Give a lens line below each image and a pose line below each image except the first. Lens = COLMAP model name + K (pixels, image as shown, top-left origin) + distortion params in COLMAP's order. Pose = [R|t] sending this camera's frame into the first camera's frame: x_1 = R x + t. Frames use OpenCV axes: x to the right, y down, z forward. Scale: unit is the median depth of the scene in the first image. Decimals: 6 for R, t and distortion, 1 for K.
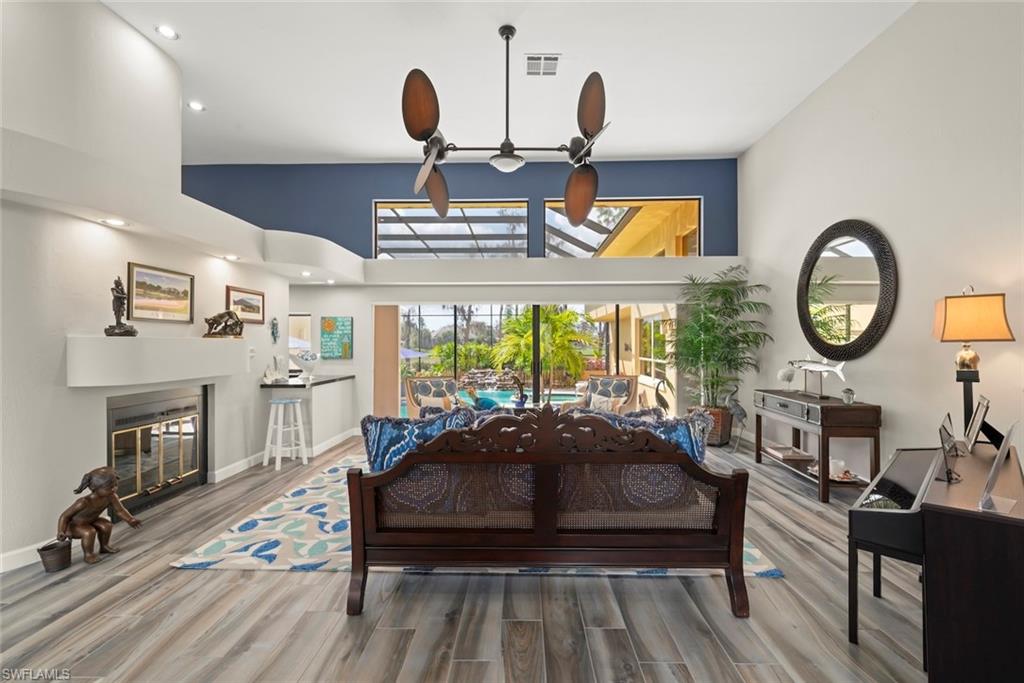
lens RADIAL K [[455.1, 0, 511.1], [0, 455.1, 347.8], [0, 0, 1]] dist [-0.008447, 0.000852]
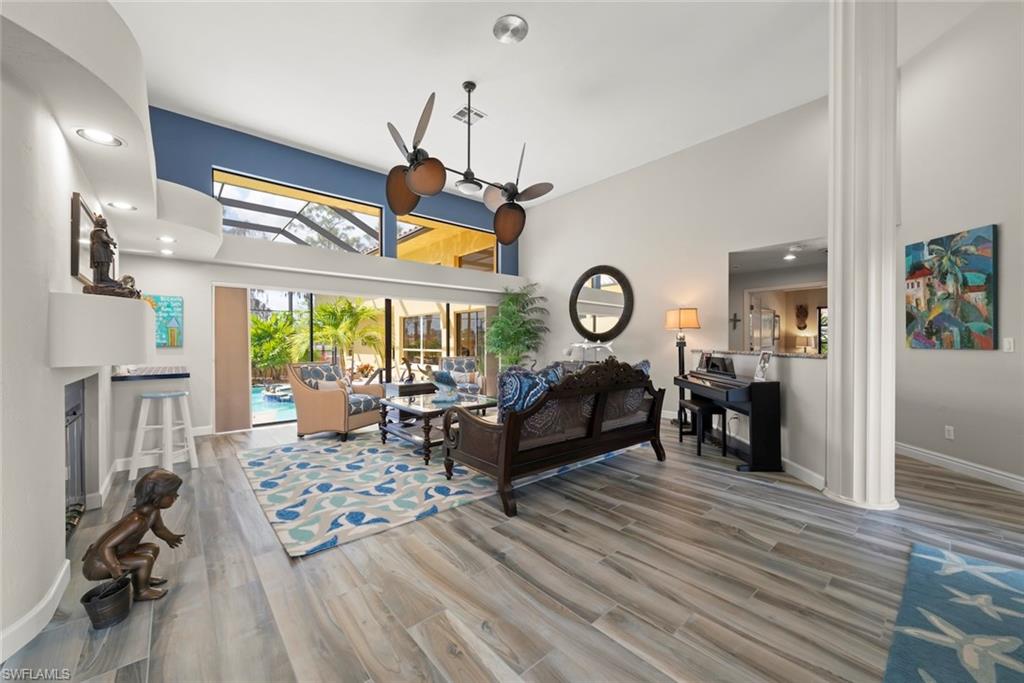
lens RADIAL K [[393.4, 0, 512.0], [0, 393.4, 341.5], [0, 0, 1]] dist [0.002083, -0.000027]
pose [[0.739819, 0.001556, 0.672804, -0.674335], [0.007768, 0.999911, -0.010853, 0.047338], [-0.672761, 0.013255, 0.739741, 0.088631]]
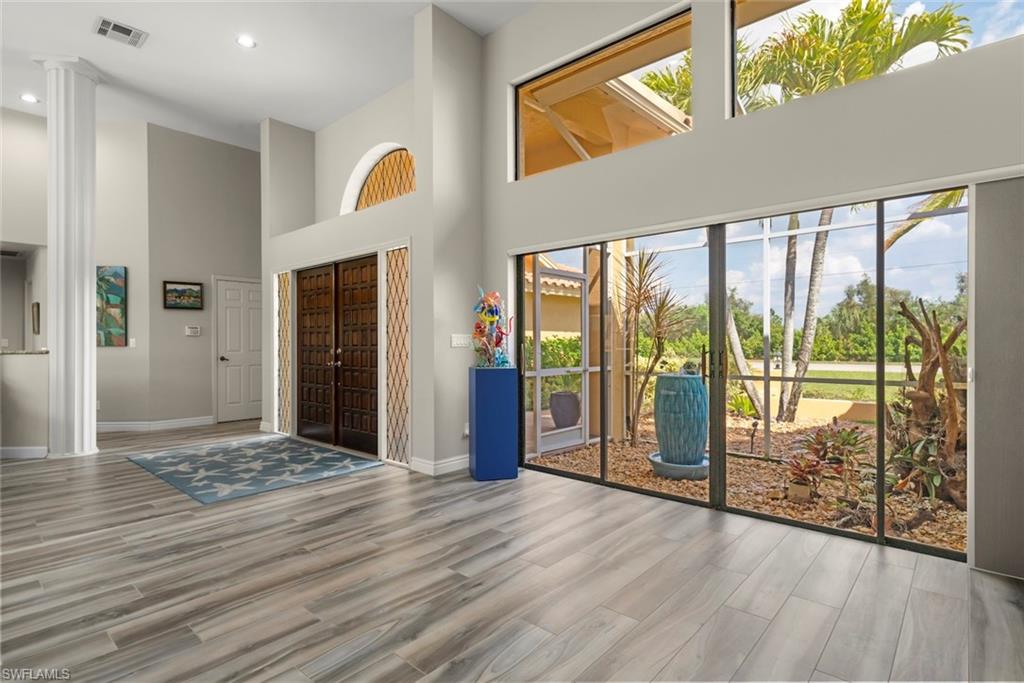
lens RADIAL K [[496.9, 0, 512.0], [0, 496.9, 341.5], [0, 0, 1]] dist [-0.000516, -0.000048]
pose [[-0.753266, 0.001830, 0.657714, -1.406270], [0.011407, 0.999882, 0.010282, 0.045204], [-0.657618, 0.015247, -0.753198, 0.417117]]
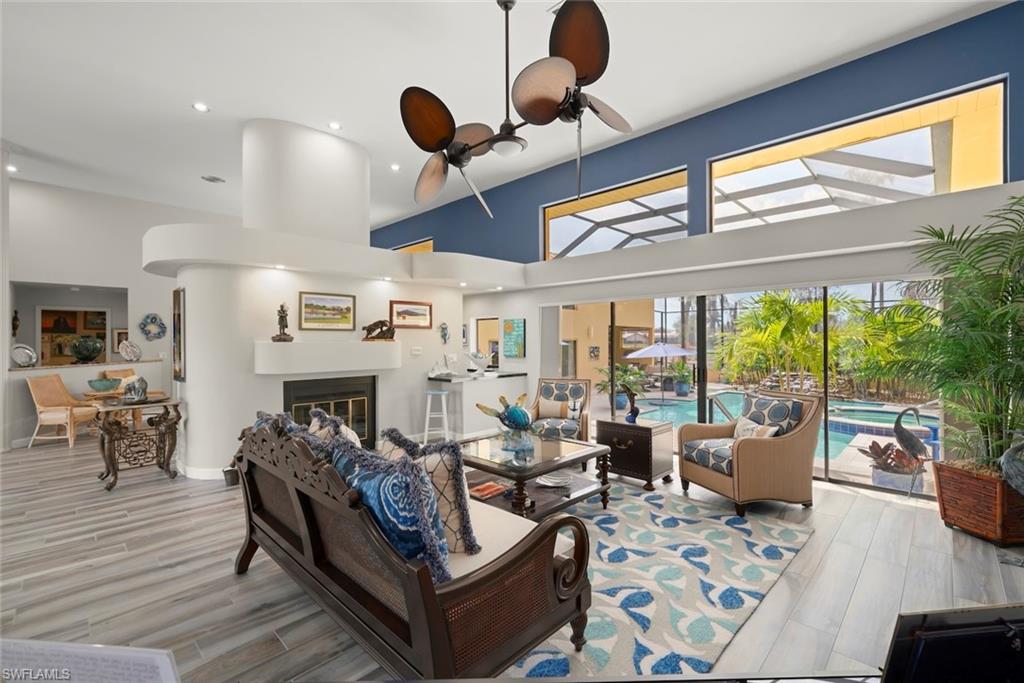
lens RADIAL K [[441.7, 0, 512.0], [0, 441.7, 341.5], [0, 0, 1]] dist [0.003319, 0.000486]
pose [[0.732897, 0.001658, -0.680337, 0.592457], [-0.003284, 0.999994, -0.001101, -0.022760], [0.680331, 0.003041, 0.732898, 0.367845]]
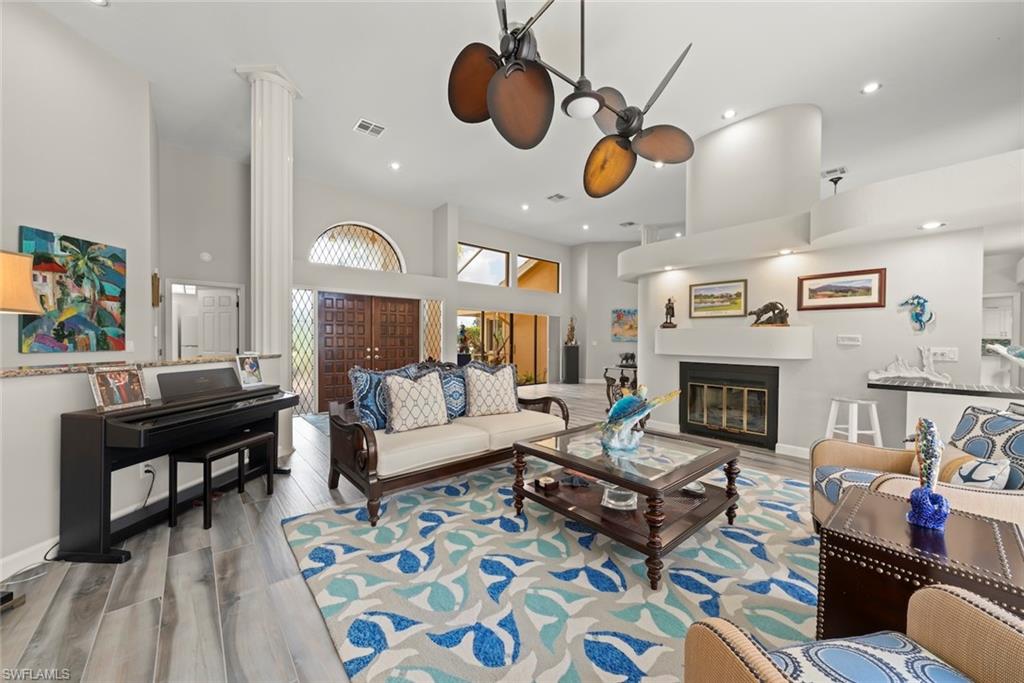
lens RADIAL K [[374.1, 0, 512.0], [0, 374.1, 341.5], [0, 0, 1]] dist [-0.000156, -0.000020]
pose [[-0.736497, -0.000040, -0.676441, 0.553882], [-0.013202, 0.999810, 0.014315, 0.012550], [0.676312, 0.019473, -0.736358, 1.429320]]
